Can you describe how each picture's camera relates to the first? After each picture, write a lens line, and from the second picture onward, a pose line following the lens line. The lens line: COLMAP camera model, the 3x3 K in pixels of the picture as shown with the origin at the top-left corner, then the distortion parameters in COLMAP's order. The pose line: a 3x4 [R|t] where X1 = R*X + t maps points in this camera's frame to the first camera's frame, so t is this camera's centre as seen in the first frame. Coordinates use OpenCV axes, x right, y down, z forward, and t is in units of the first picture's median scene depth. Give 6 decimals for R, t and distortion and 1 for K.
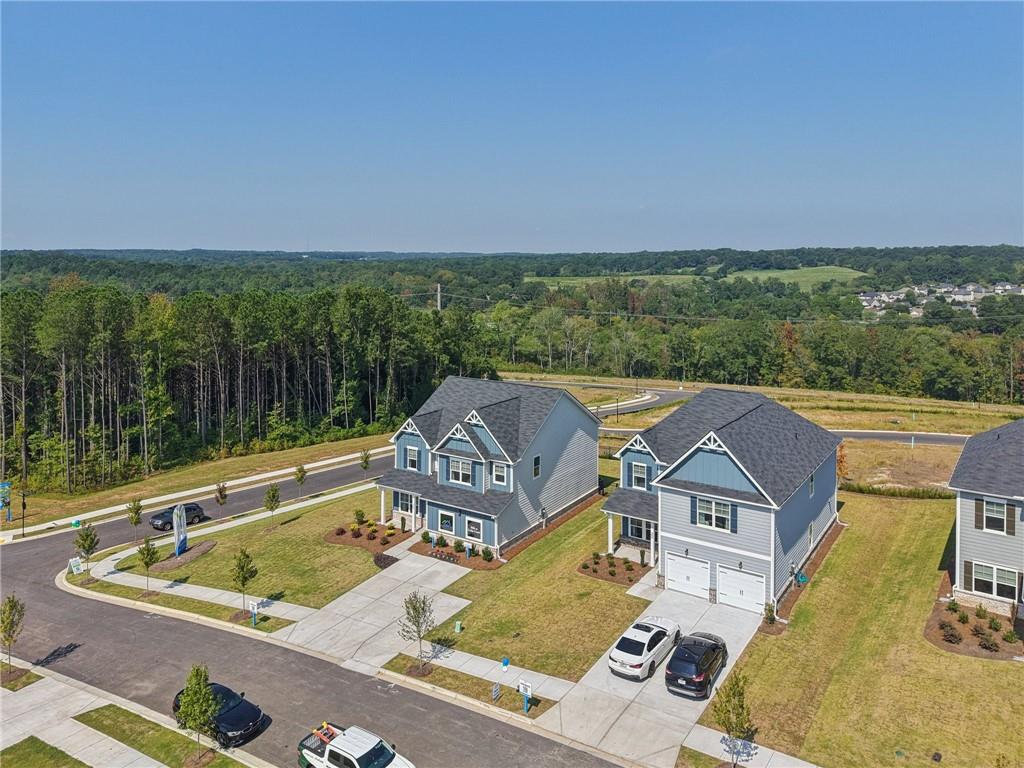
lens RADIAL K [[713.8, 0, 514.8], [0, 713.8, 281.9], [0, 0, 1]] dist [0.057572, -0.039541]
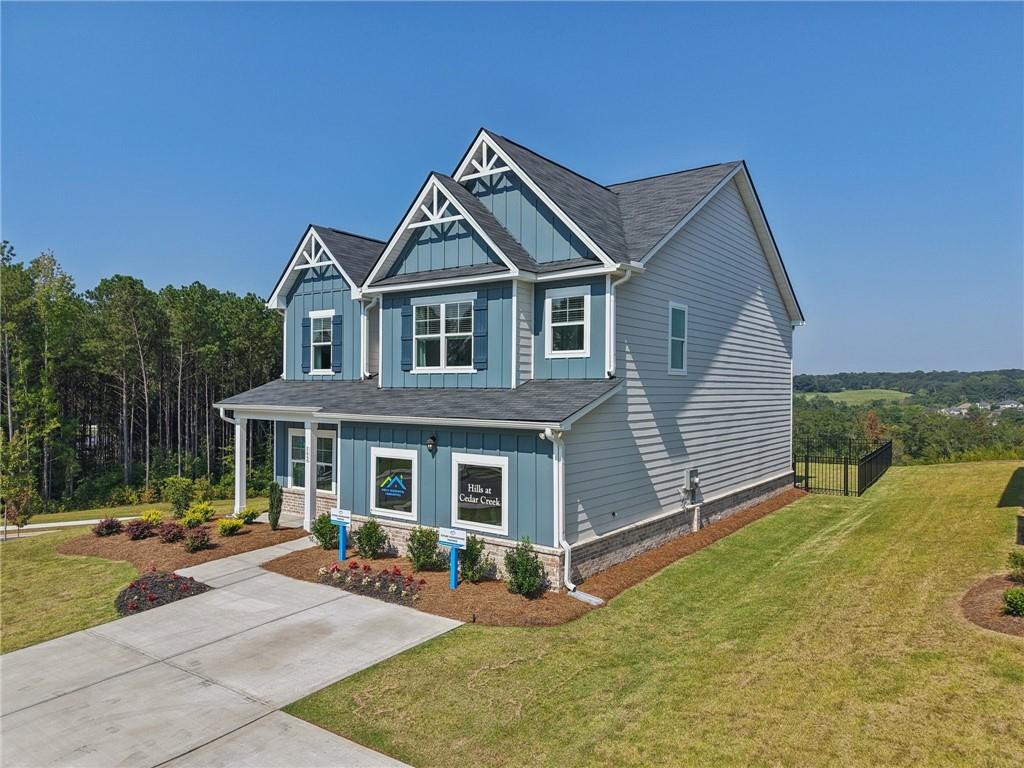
lens RADIAL K [[689.0, 0, 512.3], [0, 689.0, 394.7], [0, 0, 1]] dist [0.076184, -0.109057]
pose [[0.998257, 0.005112, -0.058801, -0.027143], [-0.006417, 0.999737, -0.022018, 0.304356], [0.058673, 0.022357, 0.998027, 0.710342]]
